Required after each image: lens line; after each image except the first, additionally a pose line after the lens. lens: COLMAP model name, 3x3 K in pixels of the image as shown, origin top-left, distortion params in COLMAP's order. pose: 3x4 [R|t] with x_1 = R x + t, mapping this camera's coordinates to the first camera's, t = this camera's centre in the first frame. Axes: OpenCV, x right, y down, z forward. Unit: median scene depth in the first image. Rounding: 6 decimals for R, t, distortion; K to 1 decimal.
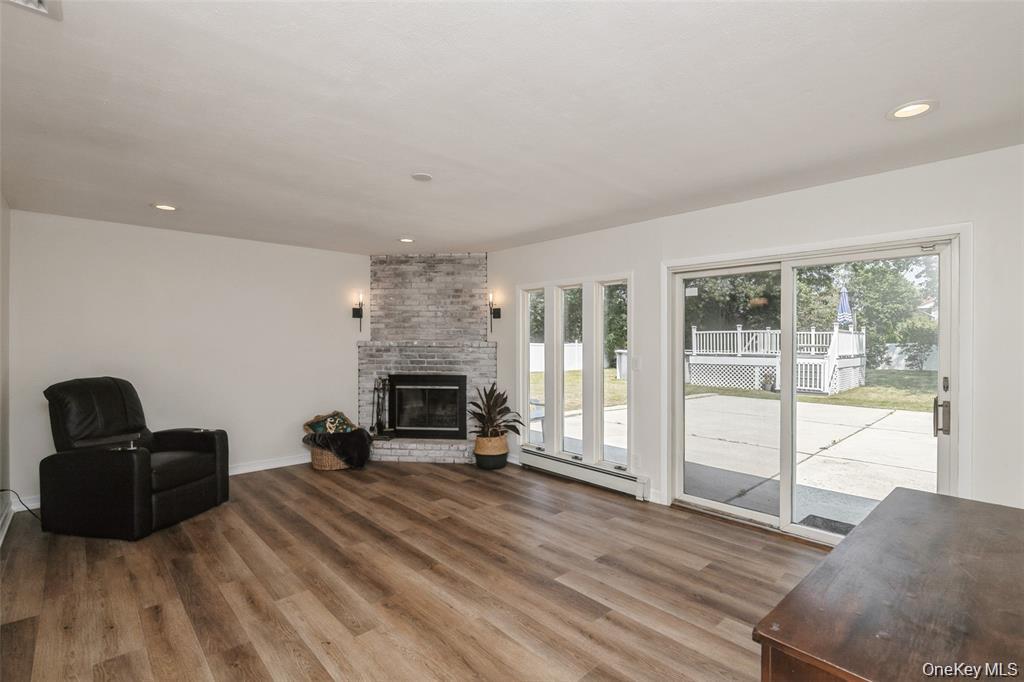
lens RADIAL K [[468.7, 0, 504.2], [0, 468.7, 341.6], [0, 0, 1]] dist [-0.014263, -0.000052]
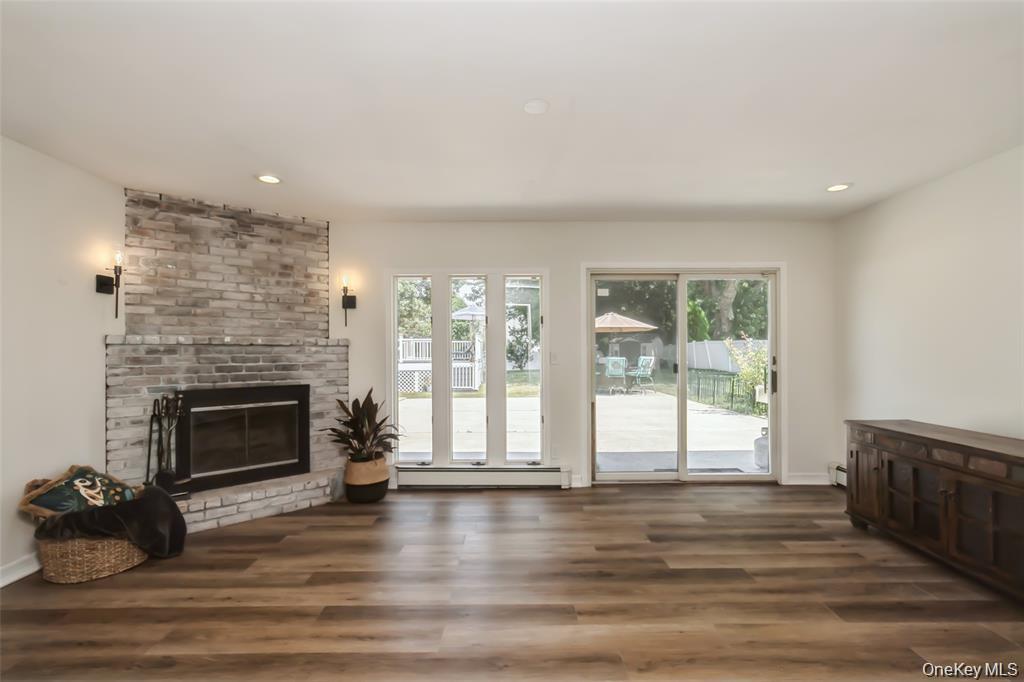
lens RADIAL K [[468.7, 0, 507.5], [0, 468.7, 346.8], [0, 0, 1]] dist [-0.014263, -0.000052]
pose [[0.675830, 0.000398, 0.737057, -0.408194], [0.009453, 0.999913, -0.009207, 0.023290], [-0.736997, 0.013189, 0.675768, 0.280154]]
